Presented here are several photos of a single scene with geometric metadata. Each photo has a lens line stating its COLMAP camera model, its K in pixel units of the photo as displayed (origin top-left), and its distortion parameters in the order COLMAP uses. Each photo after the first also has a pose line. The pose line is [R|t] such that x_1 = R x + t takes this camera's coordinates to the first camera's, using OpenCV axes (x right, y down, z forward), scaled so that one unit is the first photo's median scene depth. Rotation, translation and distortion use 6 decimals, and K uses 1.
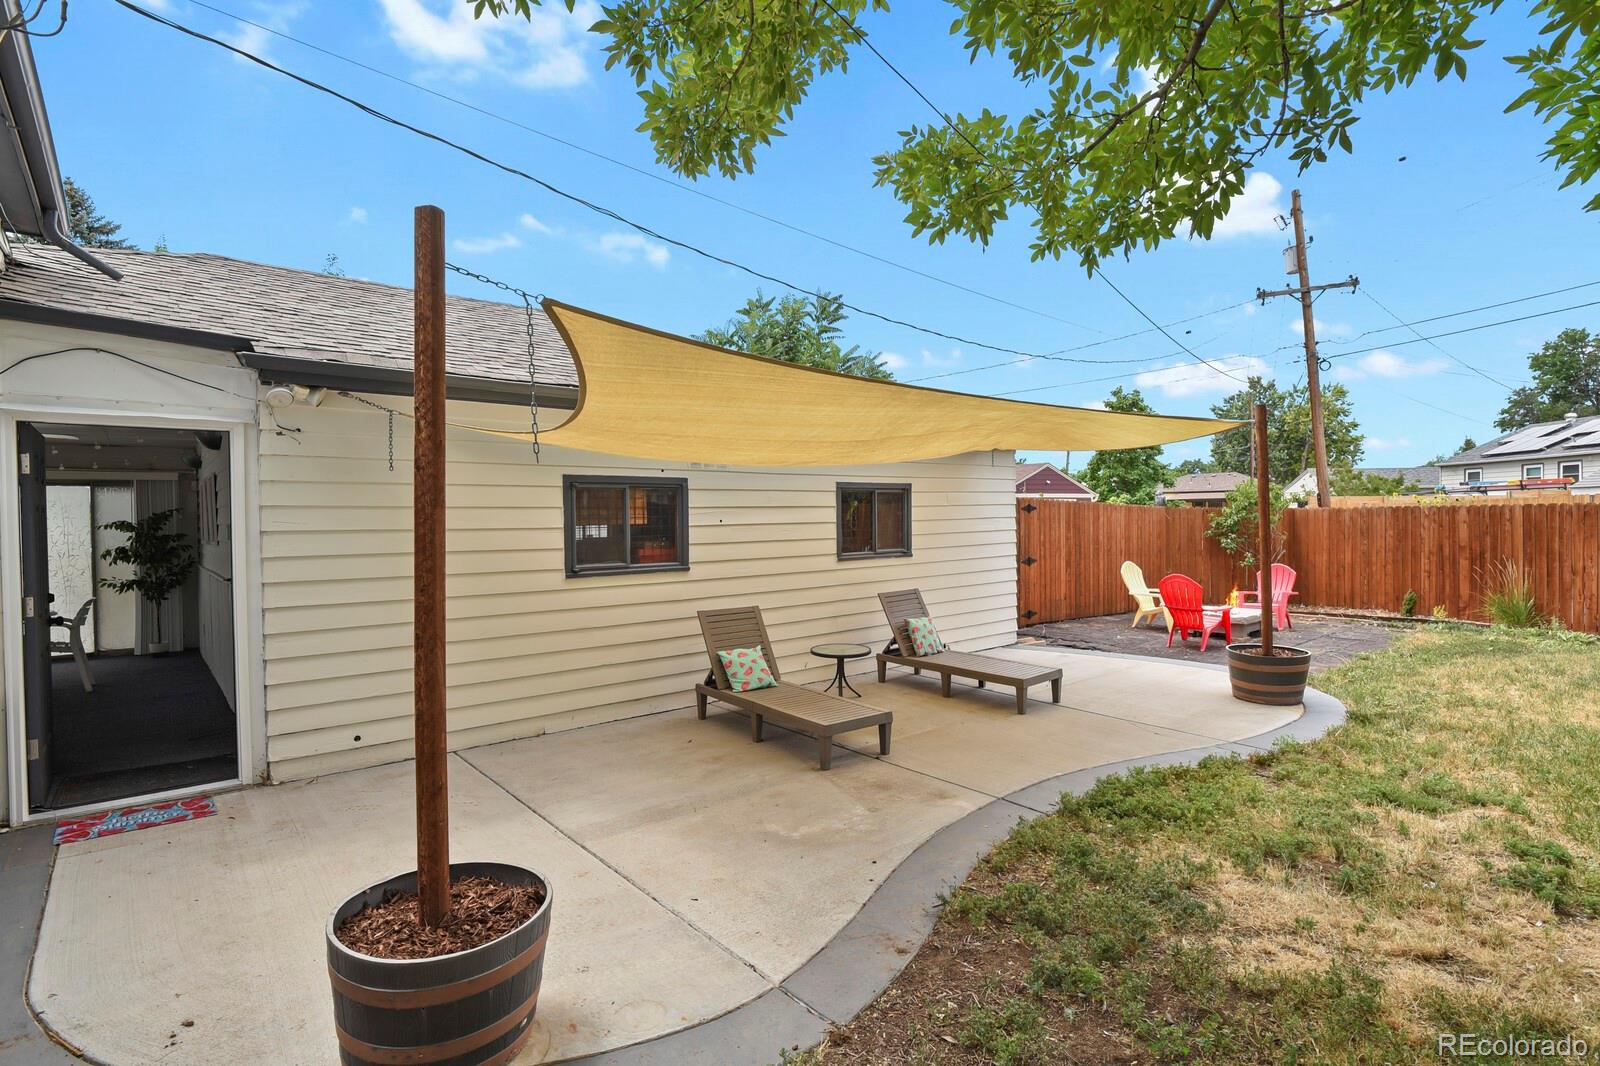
lens RADIAL K [[783.3, 0, 807.3], [0, 783.3, 529.4], [0, 0, 1]] dist [0.003441, -0.002307]
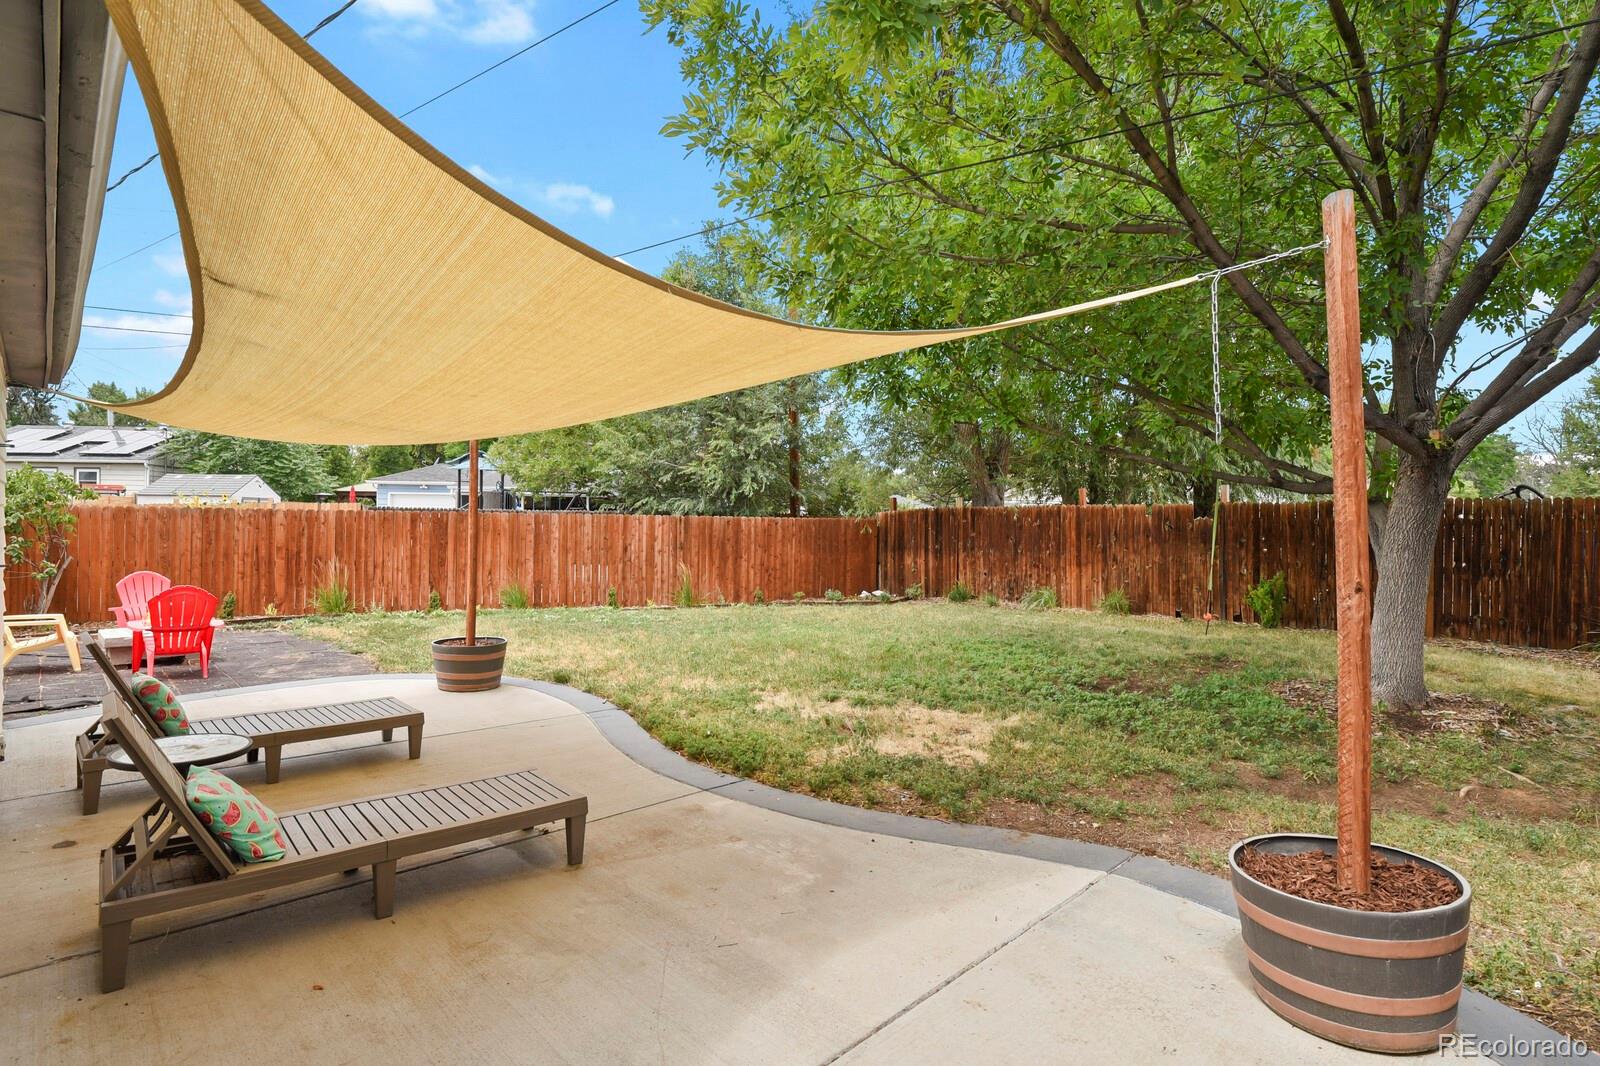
lens RADIAL K [[783.3, 0, 800.7], [0, 783.3, 528.4], [0, 0, 1]] dist [0.003441, -0.002307]
pose [[-0.052252, 0.006150, 0.998615, -0.696719], [0.003712, 0.999975, -0.005964, 0.011734], [-0.998627, 0.003395, -0.052274, 0.841979]]
